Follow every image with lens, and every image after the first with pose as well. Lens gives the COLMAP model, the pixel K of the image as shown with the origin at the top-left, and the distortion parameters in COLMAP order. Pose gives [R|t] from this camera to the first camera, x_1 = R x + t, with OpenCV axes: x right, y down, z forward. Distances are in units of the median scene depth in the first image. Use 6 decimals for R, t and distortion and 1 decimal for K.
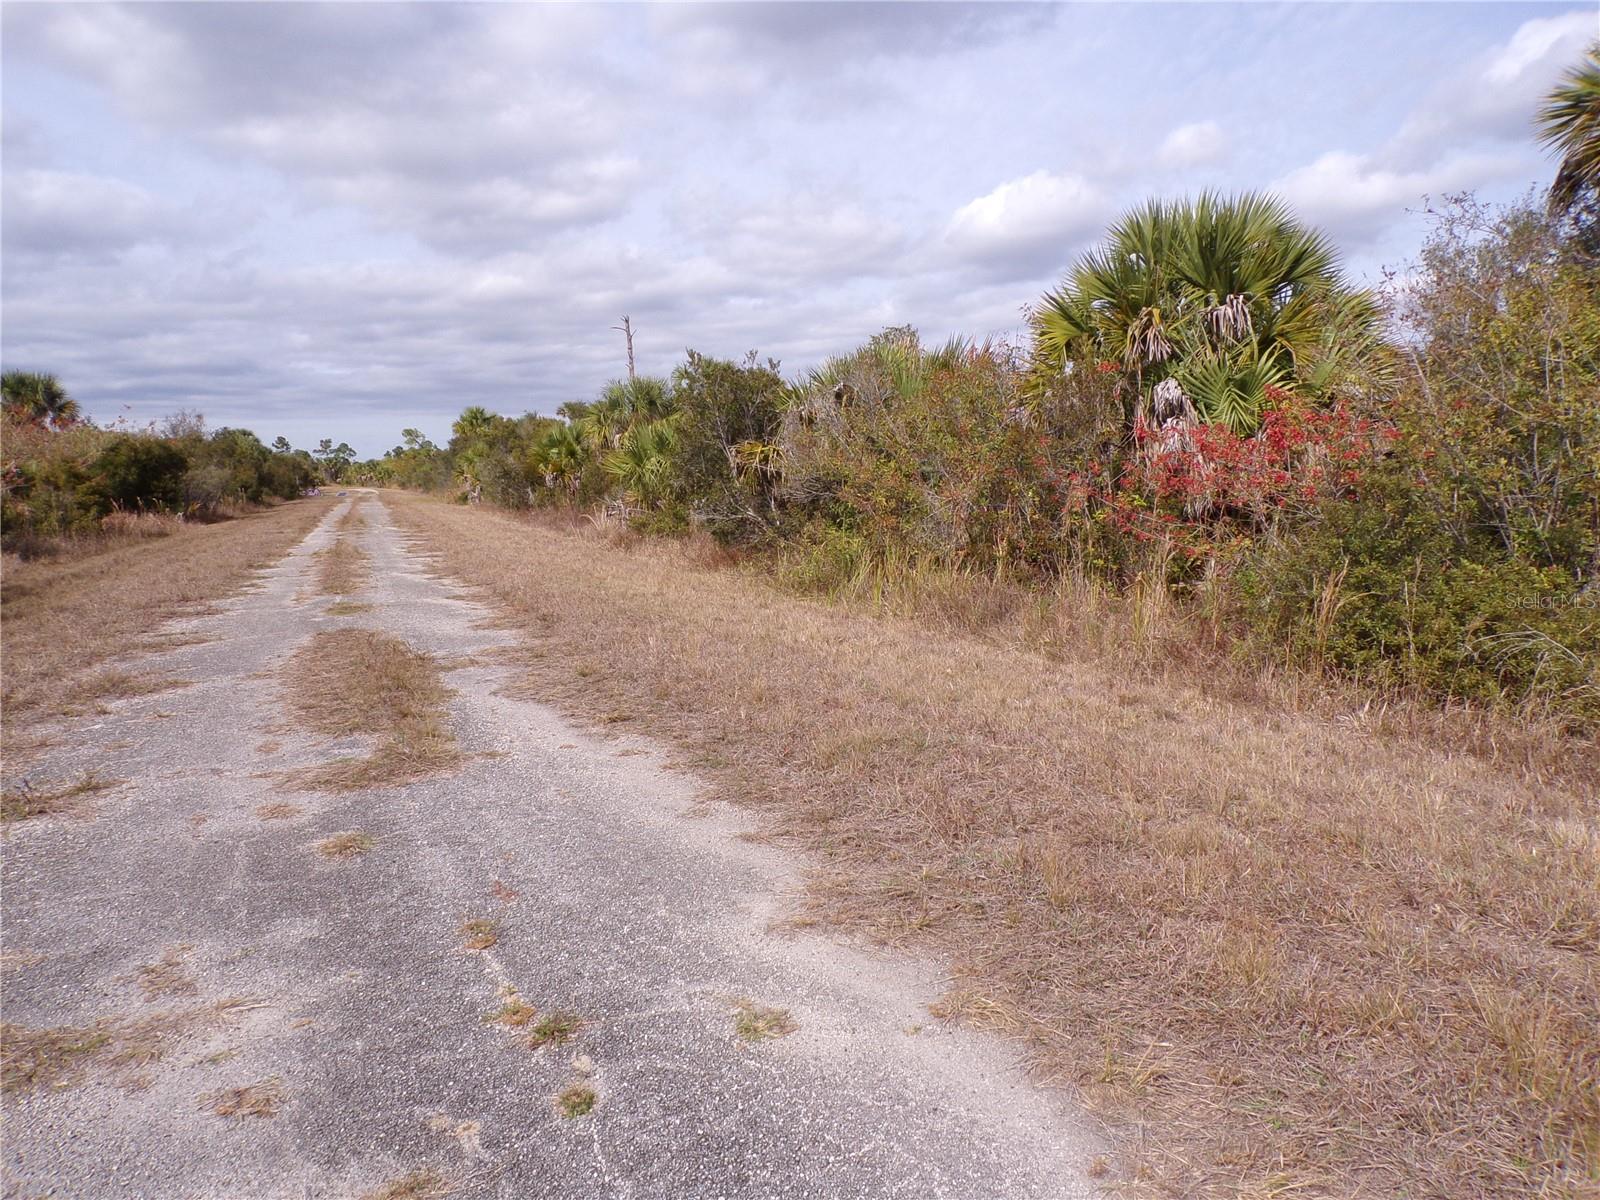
lens RADIAL K [[1109.7, 0, 796.9], [0, 1109.7, 598.5], [0, 0, 1]] dist [-0.010292, 0.034568]
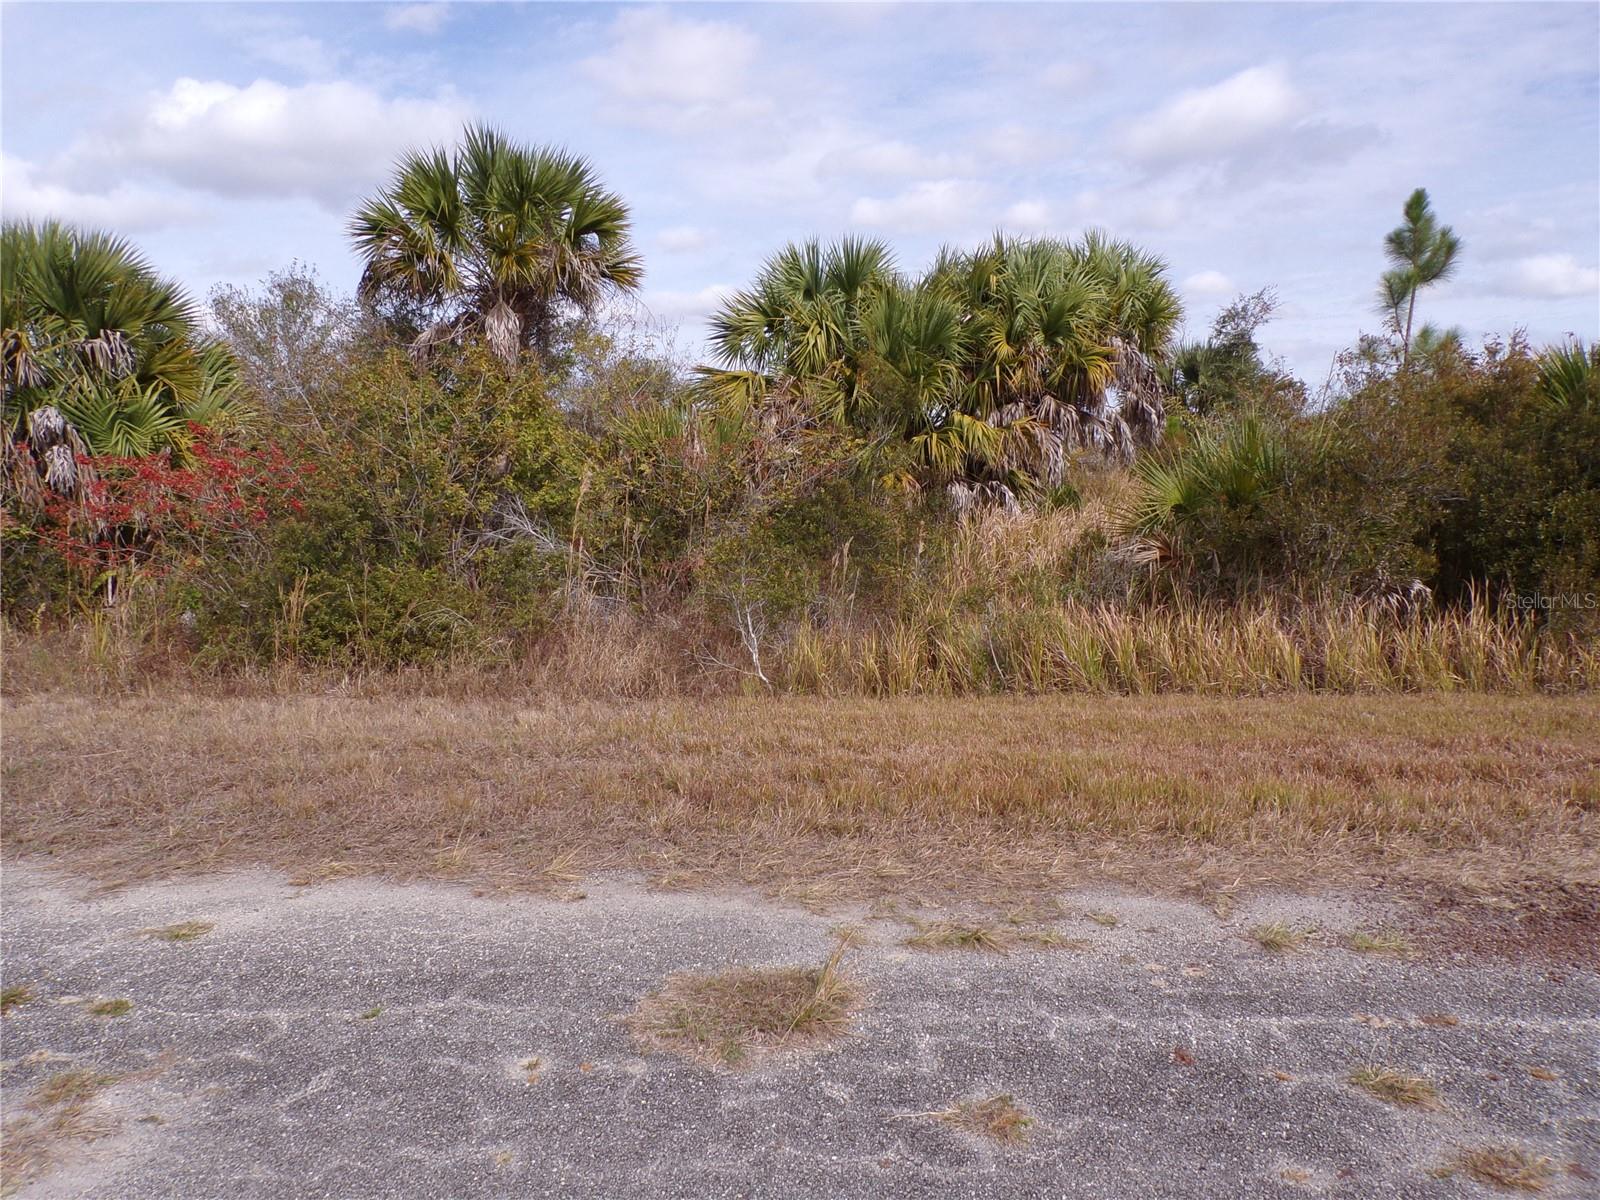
lens RADIAL K [[1109.7, 0, 796.9], [0, 1109.7, 598.5], [0, 0, 1]] dist [-0.010292, 0.034568]
pose [[0.509212, -0.077943, 0.857104, -0.193026], [0.101904, 0.994345, 0.029881, 0.011131], [-0.854587, 0.072127, 0.514276, -0.070961]]
